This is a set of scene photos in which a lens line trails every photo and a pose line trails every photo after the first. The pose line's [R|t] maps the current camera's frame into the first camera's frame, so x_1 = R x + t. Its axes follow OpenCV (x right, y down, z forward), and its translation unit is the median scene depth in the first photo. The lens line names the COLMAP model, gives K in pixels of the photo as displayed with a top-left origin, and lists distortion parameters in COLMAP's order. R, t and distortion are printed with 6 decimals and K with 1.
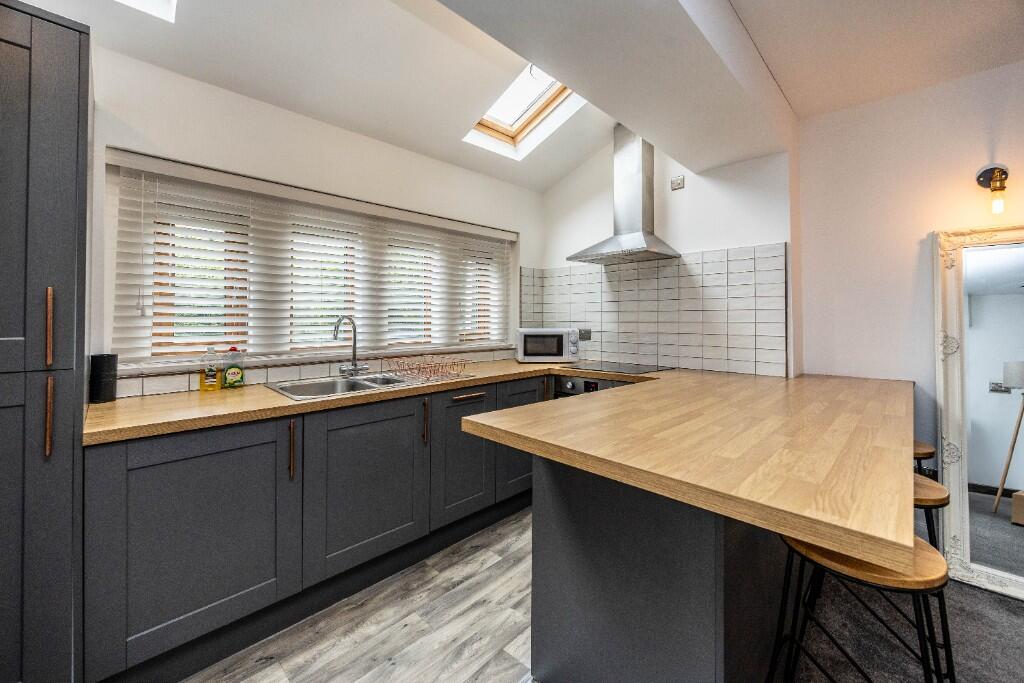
lens RADIAL K [[399.3, 0, 514.9], [0, 399.3, 313.1], [0, 0, 1]] dist [-0.001415, -0.000203]
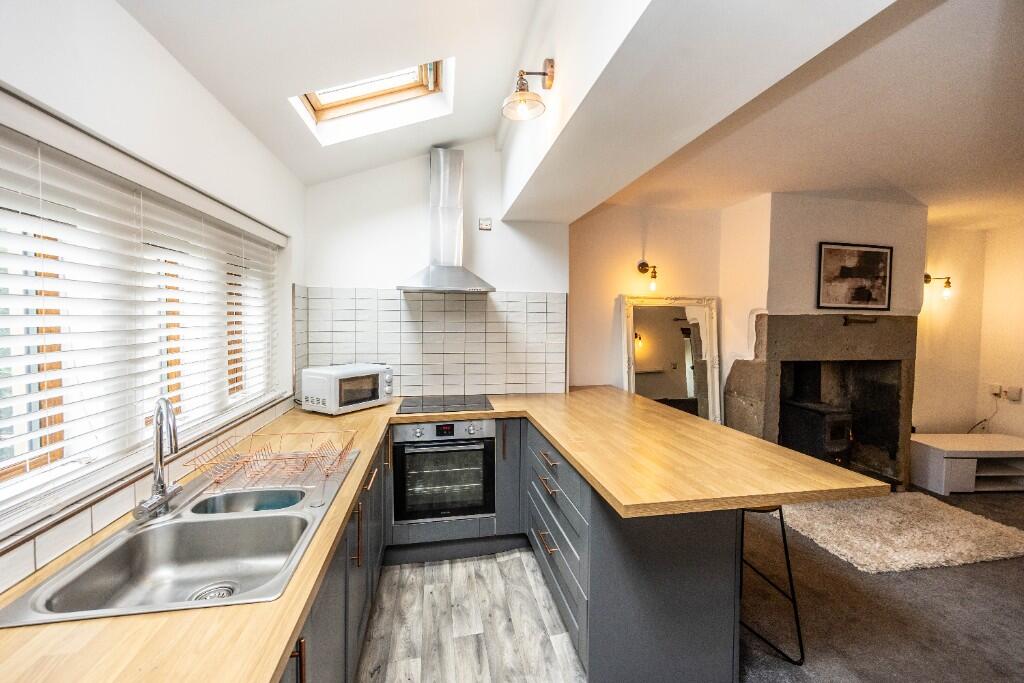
lens RADIAL K [[412.7, 0, 515.2], [0, 412.7, 332.8], [0, 0, 1]] dist [-0.001266, -0.000082]
pose [[0.570751, -0.025820, 0.820717, -0.553912], [-0.022175, 0.998656, 0.046839, -0.102883], [-0.820824, -0.044933, 0.569411, 0.339263]]
